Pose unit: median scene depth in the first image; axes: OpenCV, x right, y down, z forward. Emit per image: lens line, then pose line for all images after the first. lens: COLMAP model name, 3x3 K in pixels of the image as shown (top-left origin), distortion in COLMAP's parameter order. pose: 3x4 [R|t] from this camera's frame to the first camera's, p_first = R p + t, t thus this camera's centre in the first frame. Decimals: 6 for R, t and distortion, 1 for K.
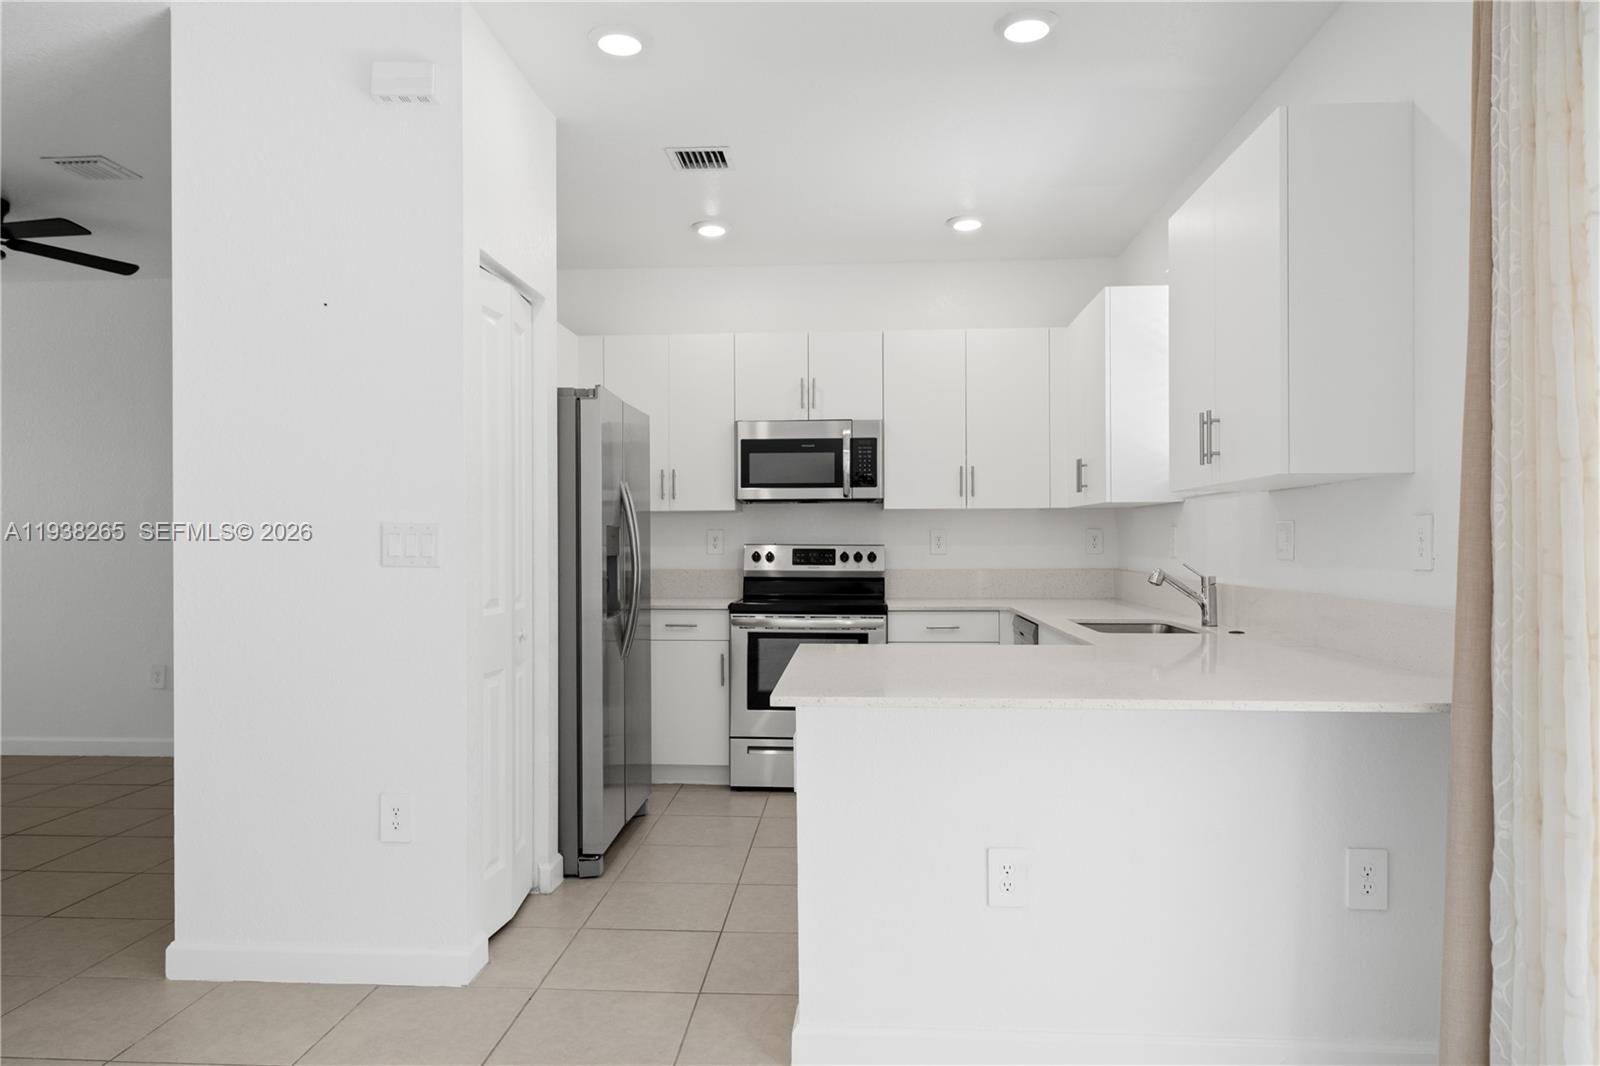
lens RADIAL K [[1047.9, 0, 793.0], [0, 1047.9, 537.3], [0, 0, 1]] dist [0.011485, -0.000284]
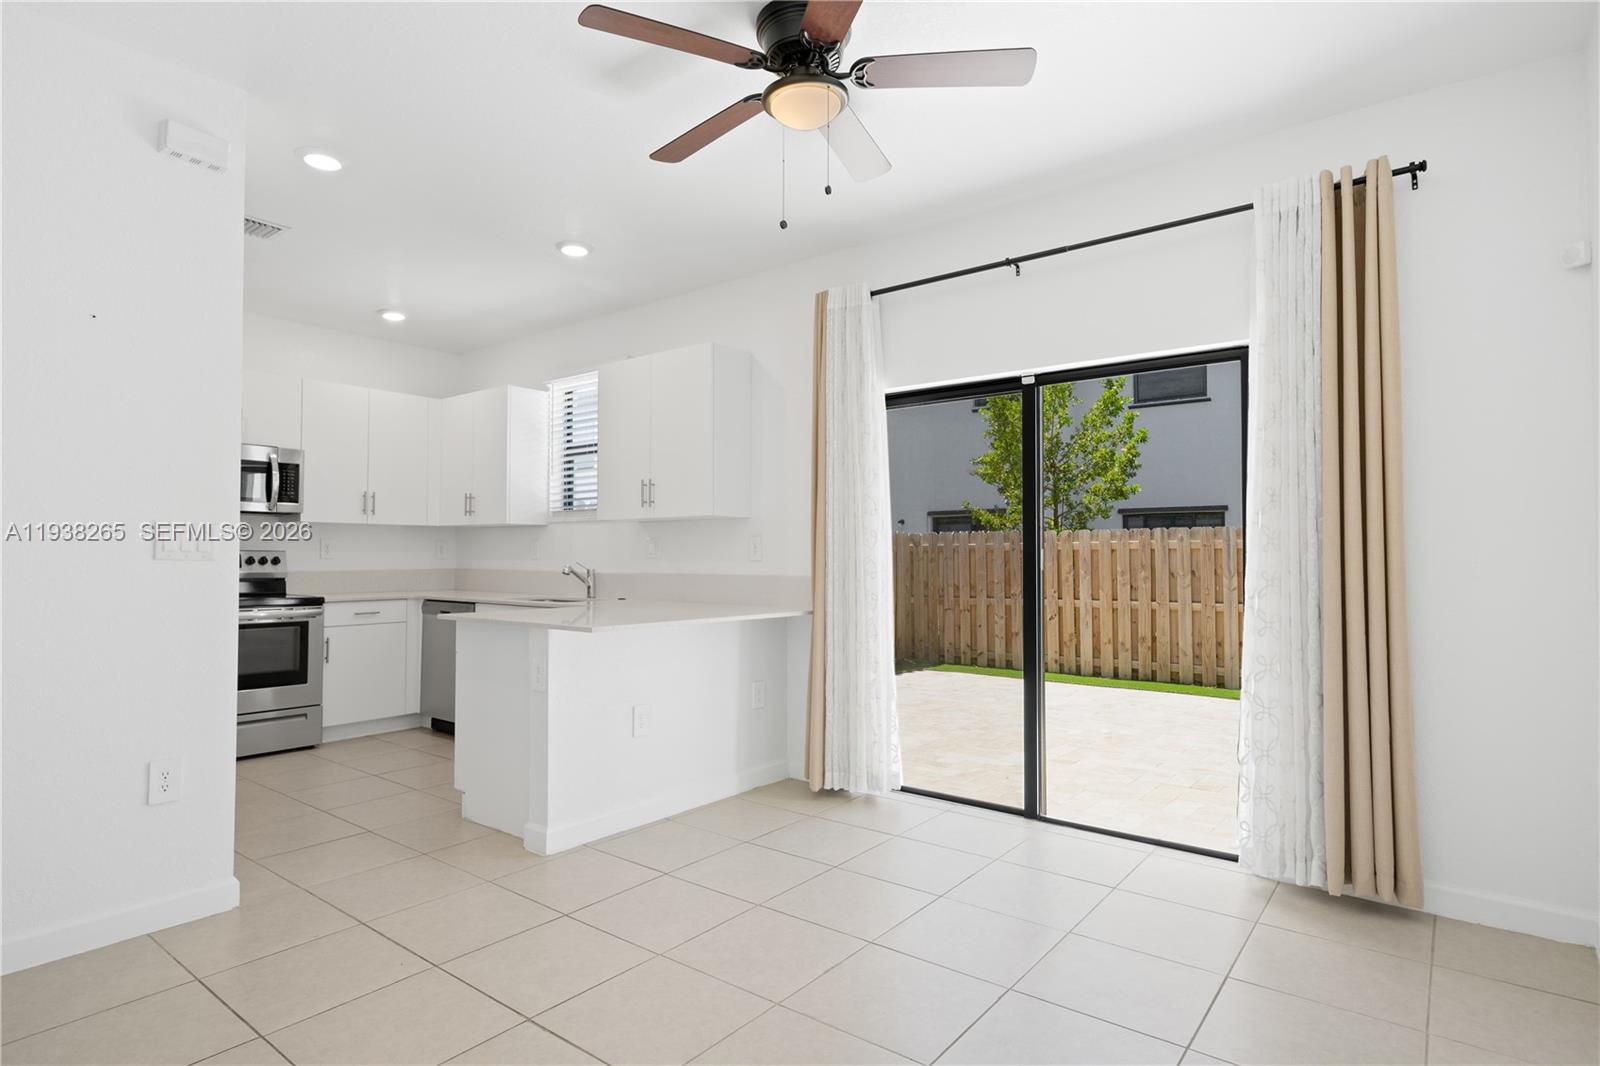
lens RADIAL K [[837.4, 0, 794.9], [0, 837.4, 534.5], [0, 0, 1]] dist [0.004144, 0.000674]
pose [[0.563398, 0.026780, 0.825752, -0.423335], [-0.007997, 0.999604, -0.026962, 0.010902], [-0.826147, 0.008587, 0.563389, -0.043217]]
